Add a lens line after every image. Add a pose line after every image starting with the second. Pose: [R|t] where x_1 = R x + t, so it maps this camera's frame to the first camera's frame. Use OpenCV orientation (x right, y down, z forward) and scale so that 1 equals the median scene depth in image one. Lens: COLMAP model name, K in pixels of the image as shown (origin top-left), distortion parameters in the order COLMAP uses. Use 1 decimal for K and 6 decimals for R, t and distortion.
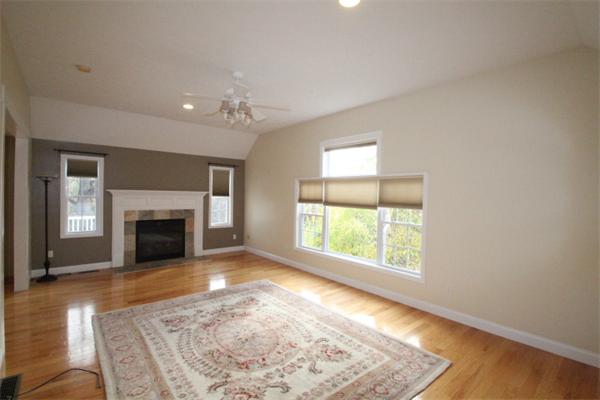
lens RADIAL K [[280.9, 0, 301.0], [0, 280.9, 200.7], [0, 0, 1]] dist [0.000837, -0.000228]
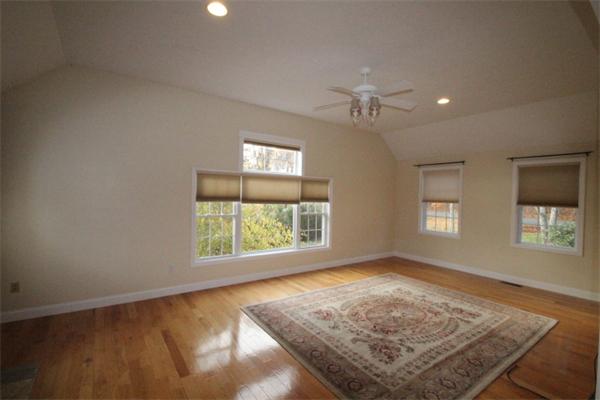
lens RADIAL K [[280.9, 0, 303.8], [0, 280.9, 199.8], [0, 0, 1]] dist [0.000837, -0.000228]
pose [[0.079357, -0.036590, 0.996174, -0.955525], [0.002012, 0.999330, 0.036546, -0.031658], [-0.996844, -0.000896, 0.079377, 0.889596]]
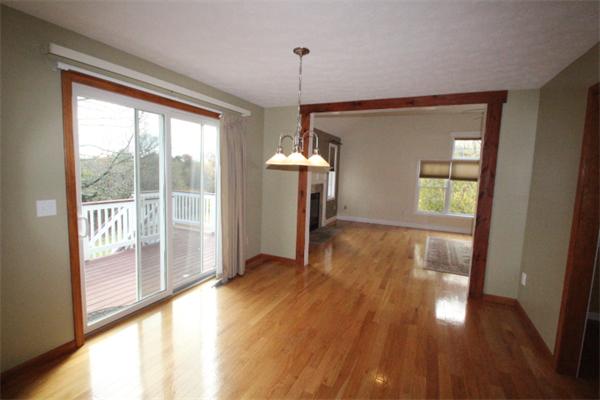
lens RADIAL K [[280.9, 0, 301.7], [0, 280.9, 200.9], [0, 0, 1]] dist [0.000837, -0.000228]
pose [[0.903907, -0.031173, 0.426592, -1.387769], [-0.011607, 0.995186, 0.097315, -0.009179], [-0.427572, -0.092915, 0.899193, 0.098955]]
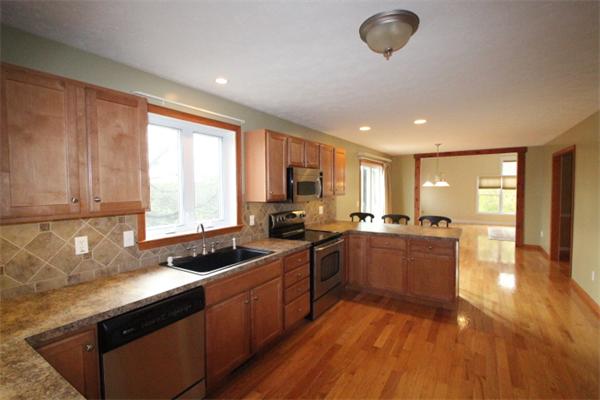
lens RADIAL K [[280.9, 0, 300.9], [0, 280.9, 200.1], [0, 0, 1]] dist [0.000837, -0.000228]
pose [[0.953511, -0.039328, 0.298782, -2.195970], [0.030476, 0.998949, 0.034232, -0.023160], [-0.299814, -0.023535, 0.953707, -0.514978]]
